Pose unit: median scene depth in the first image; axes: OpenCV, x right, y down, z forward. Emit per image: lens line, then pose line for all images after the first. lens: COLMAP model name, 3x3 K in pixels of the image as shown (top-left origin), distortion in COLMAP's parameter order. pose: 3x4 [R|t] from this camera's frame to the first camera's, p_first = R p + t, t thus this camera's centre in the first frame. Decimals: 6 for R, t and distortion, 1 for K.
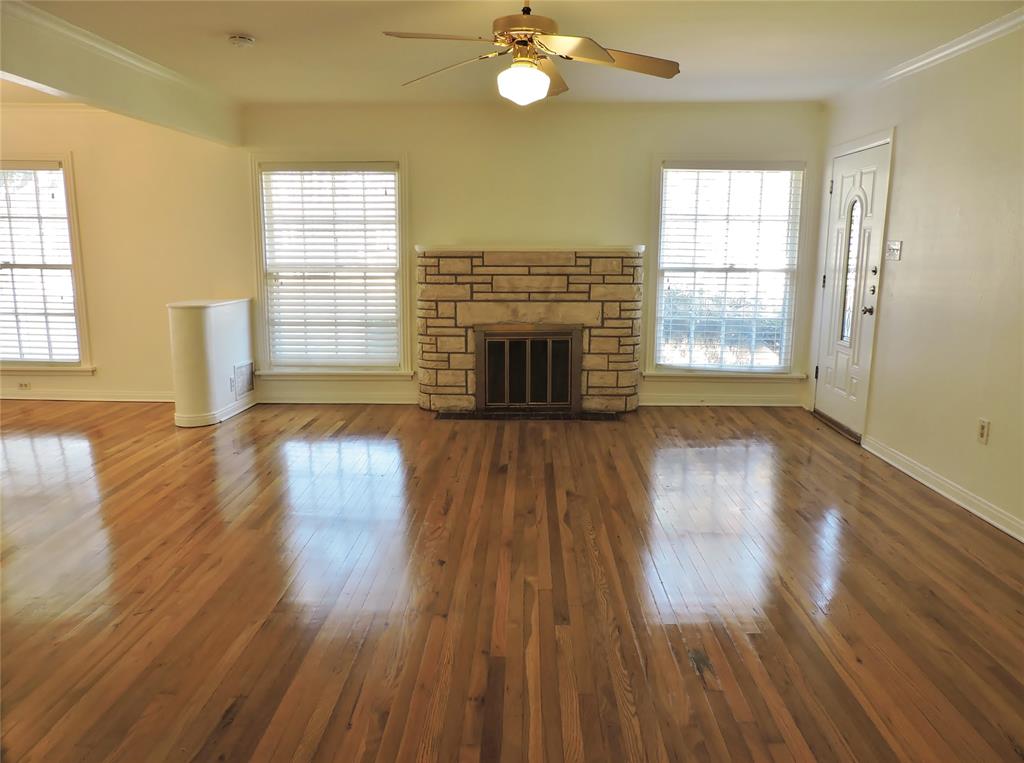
lens RADIAL K [[729.9, 0, 504.8], [0, 729.9, 379.7], [0, 0, 1]] dist [-0.024227, 0.008428]
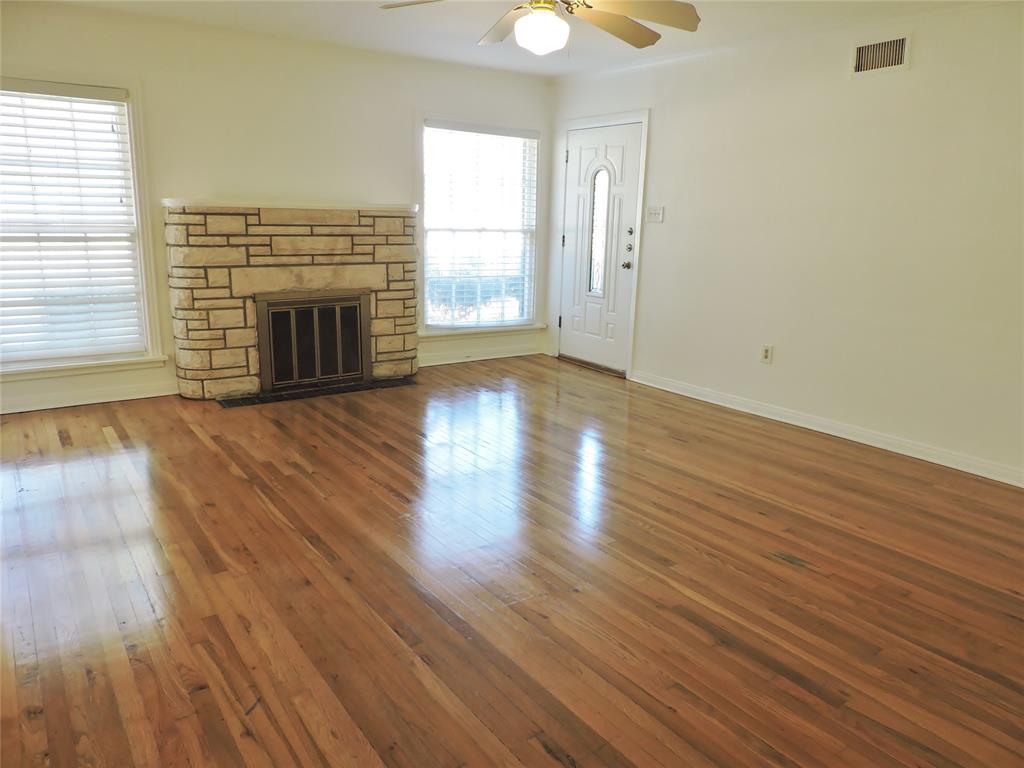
lens RADIAL K [[729.9, 0, 507.5], [0, 729.9, 385.6], [0, 0, 1]] dist [-0.024227, 0.008428]
pose [[0.802031, -0.120122, 0.585079, -0.315268], [0.084603, 0.992539, 0.087802, -0.017807], [-0.591260, -0.020921, 0.806209, 0.127050]]
